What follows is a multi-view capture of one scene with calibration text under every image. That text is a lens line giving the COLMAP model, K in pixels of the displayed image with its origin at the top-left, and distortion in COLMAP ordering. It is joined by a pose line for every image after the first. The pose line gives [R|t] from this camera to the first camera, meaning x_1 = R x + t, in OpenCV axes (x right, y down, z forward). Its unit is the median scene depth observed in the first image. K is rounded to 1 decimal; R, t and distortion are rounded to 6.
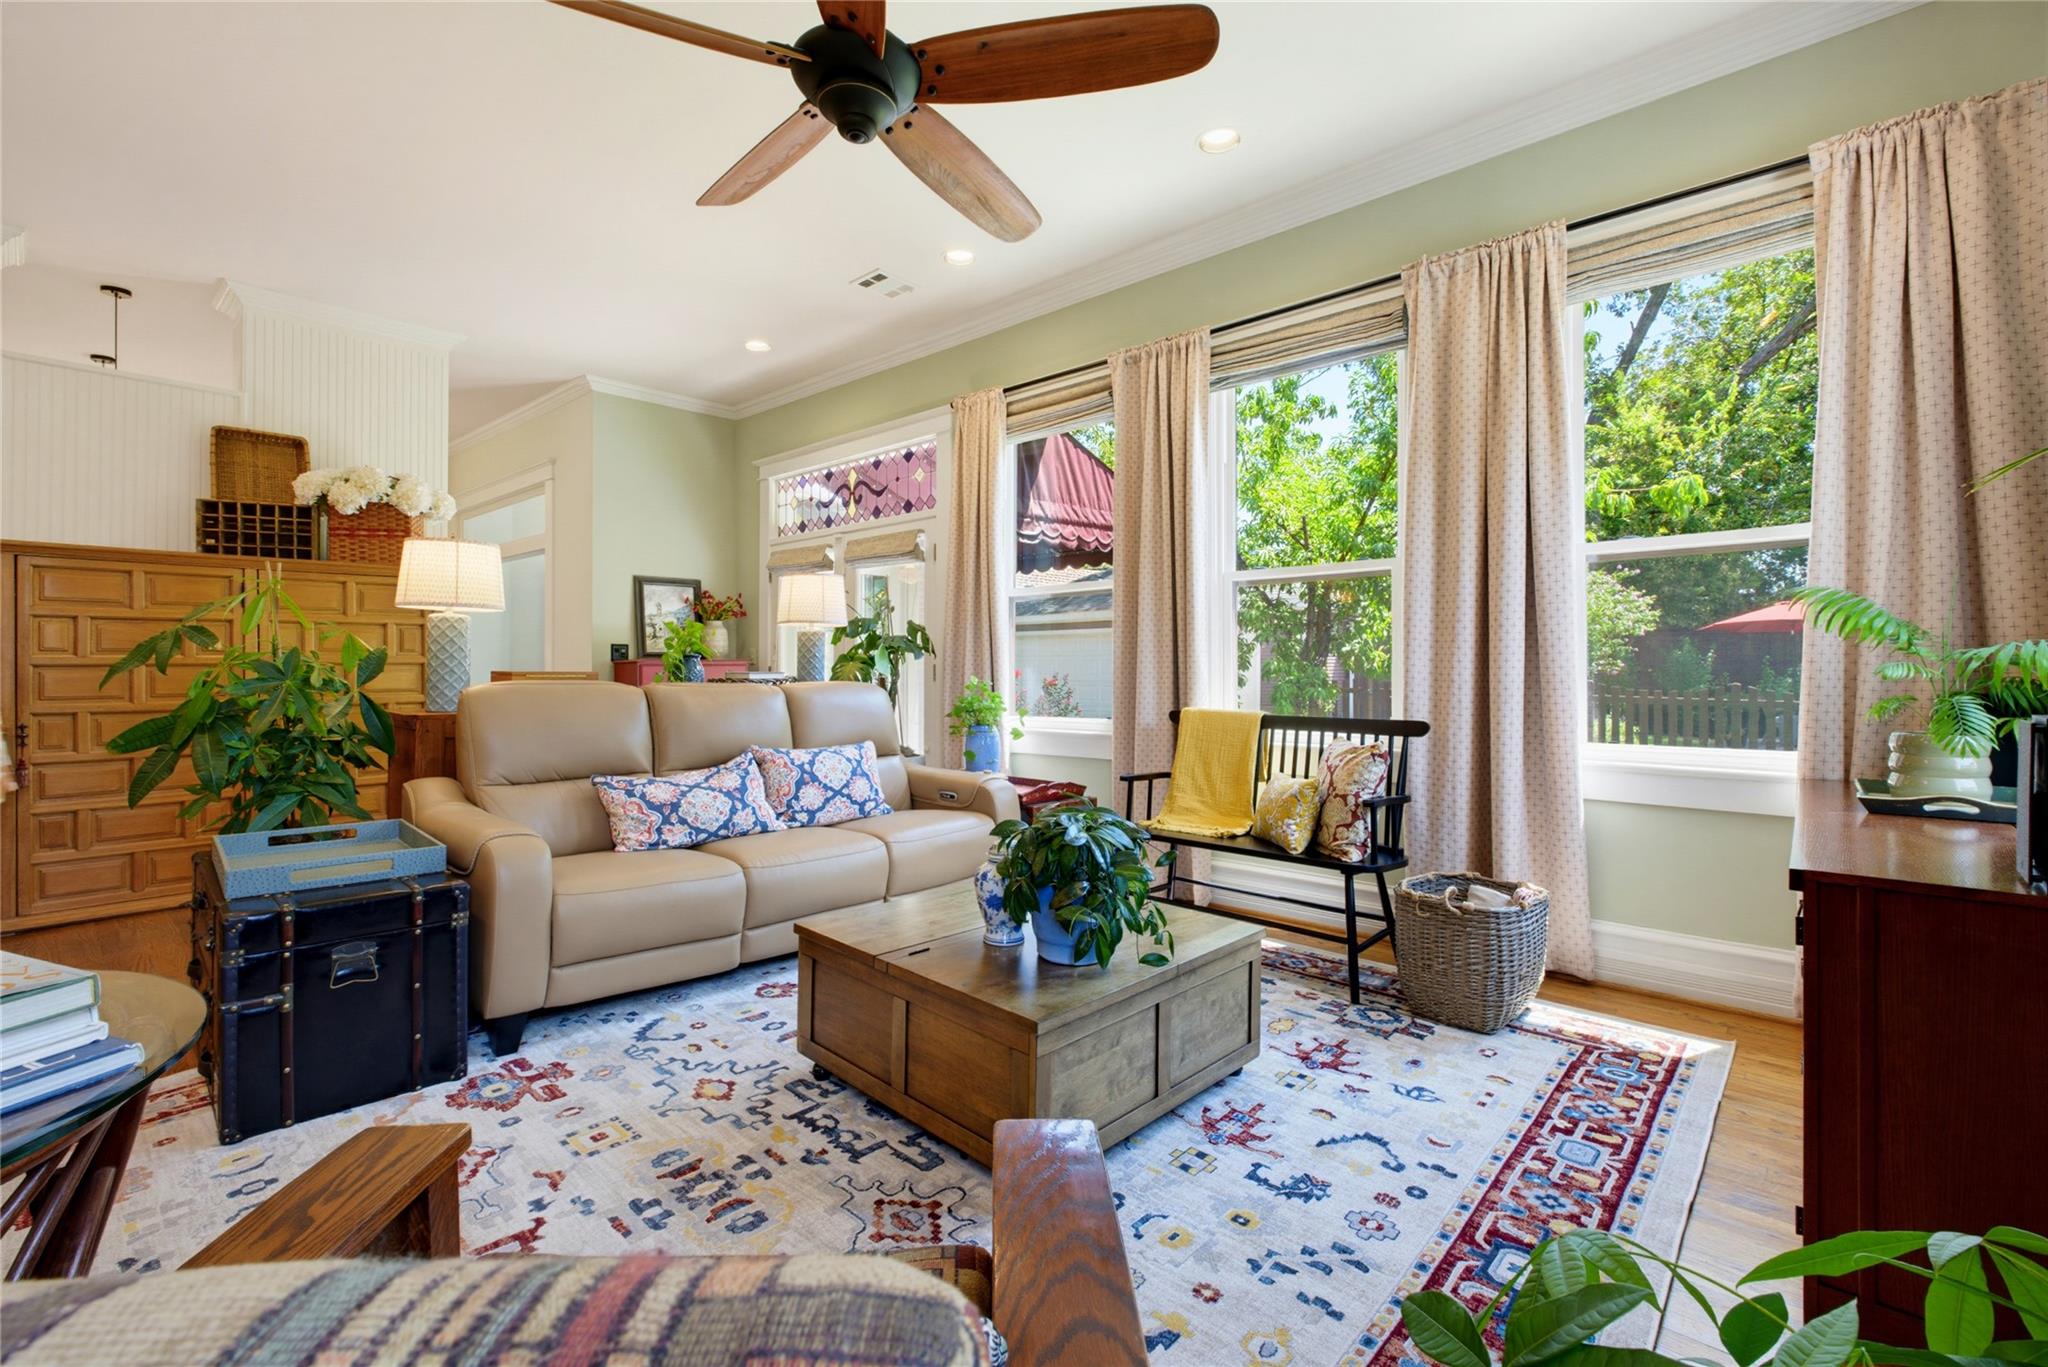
lens RADIAL K [[908.4, 0, 1029.7], [0, 908.4, 659.9], [0, 0, 1]] dist [-0.003656, -0.000890]
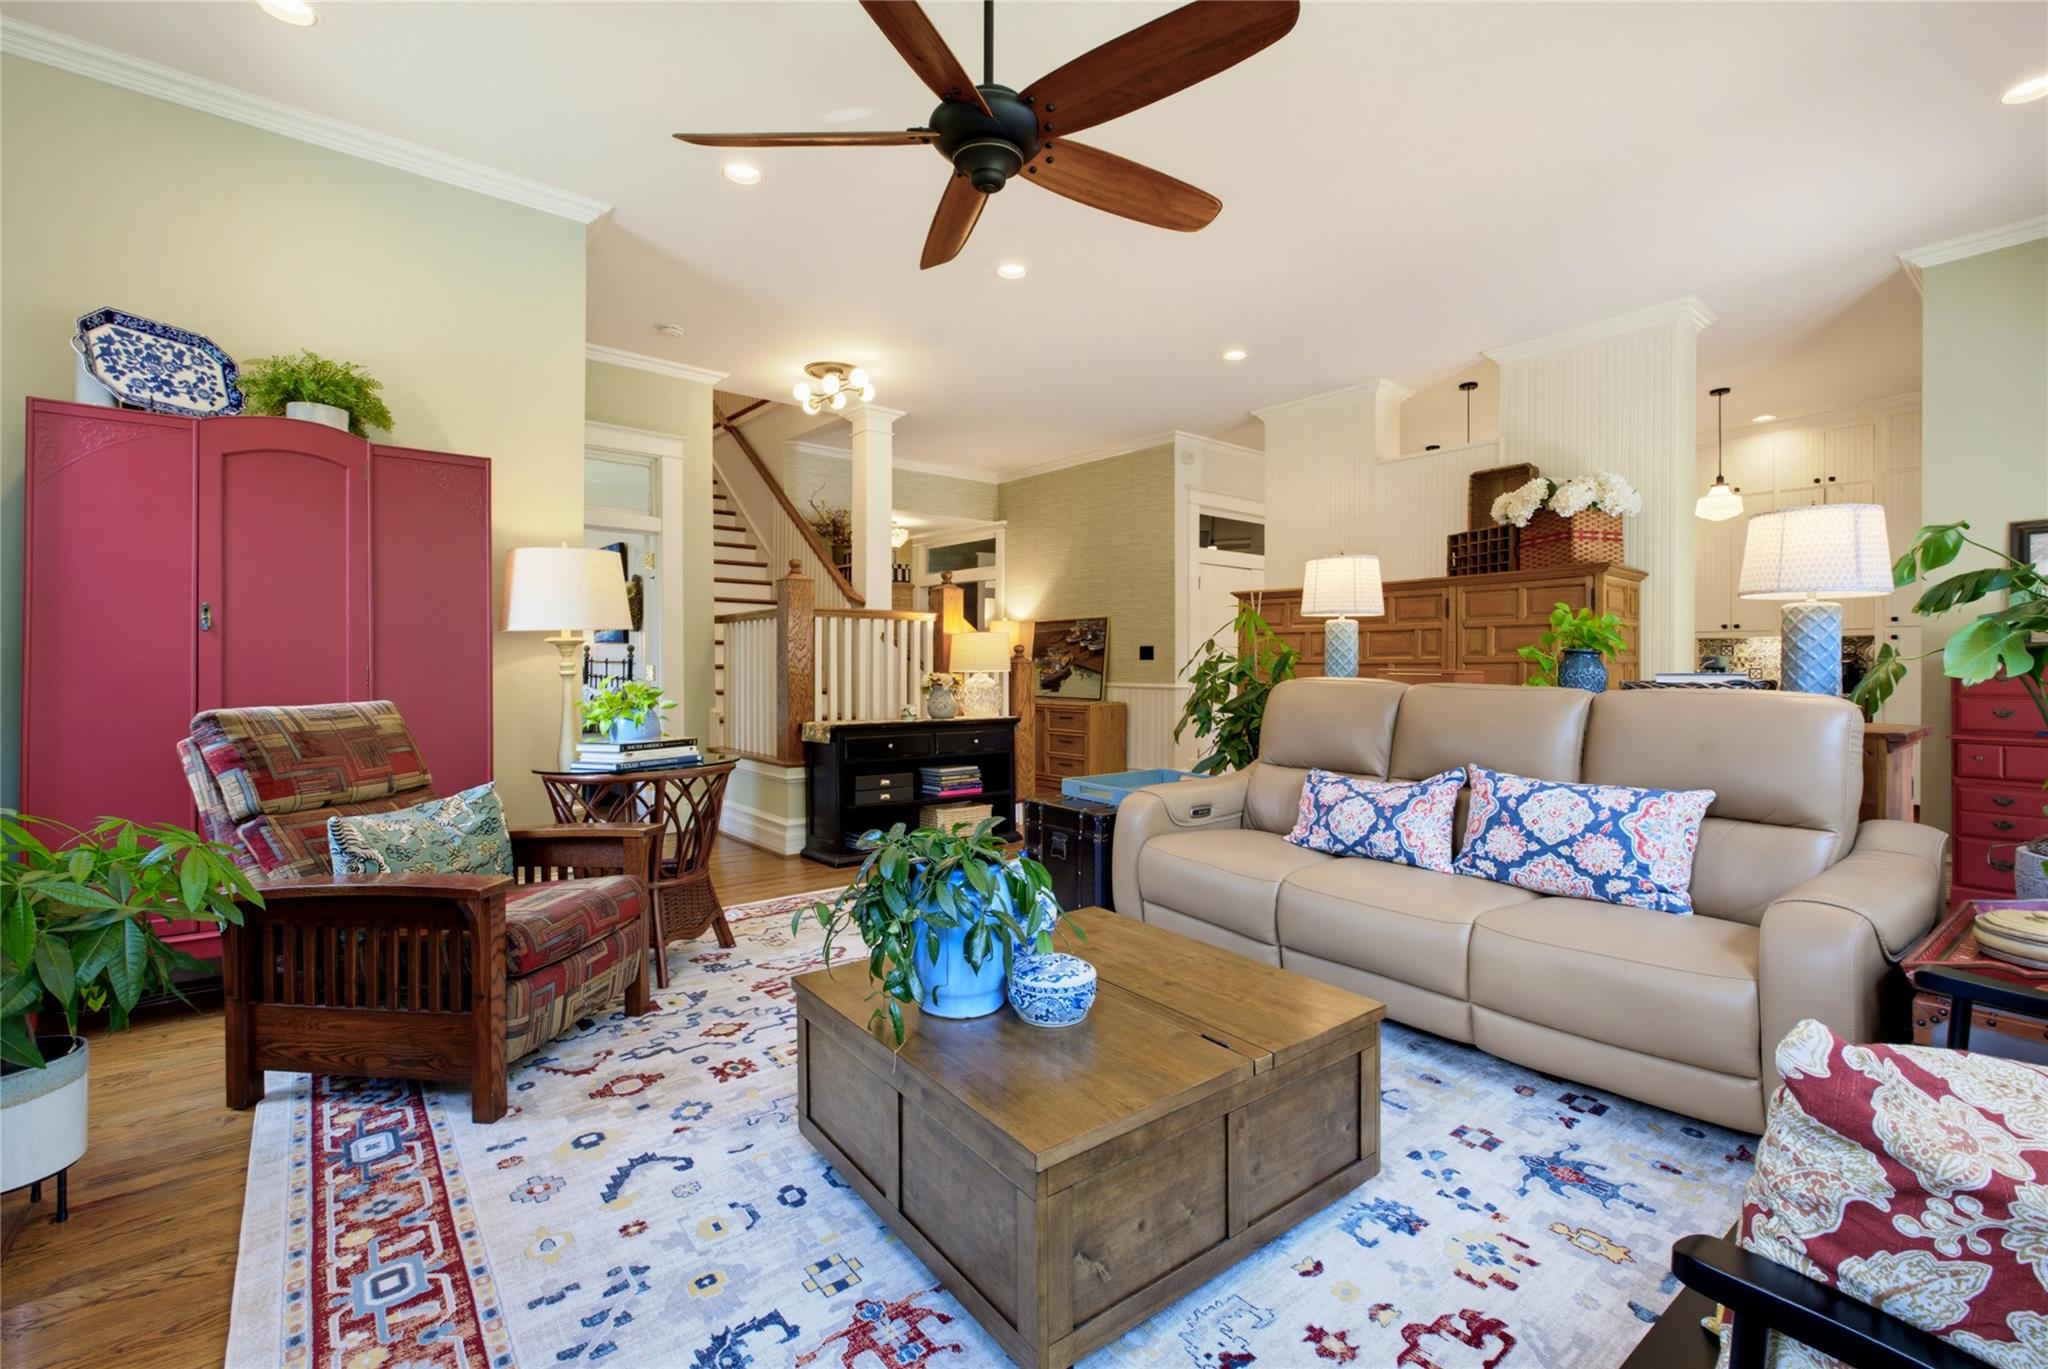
lens RADIAL K [[908.4, 0, 1029.7], [0, 908.4, 660.9], [0, 0, 1]] dist [-0.003656, -0.000890]
pose [[-0.174678, -0.004090, -0.984617, 0.613025], [0.007805, 0.999954, -0.005538, 0.006384], [0.984595, -0.008653, -0.174638, 0.852422]]
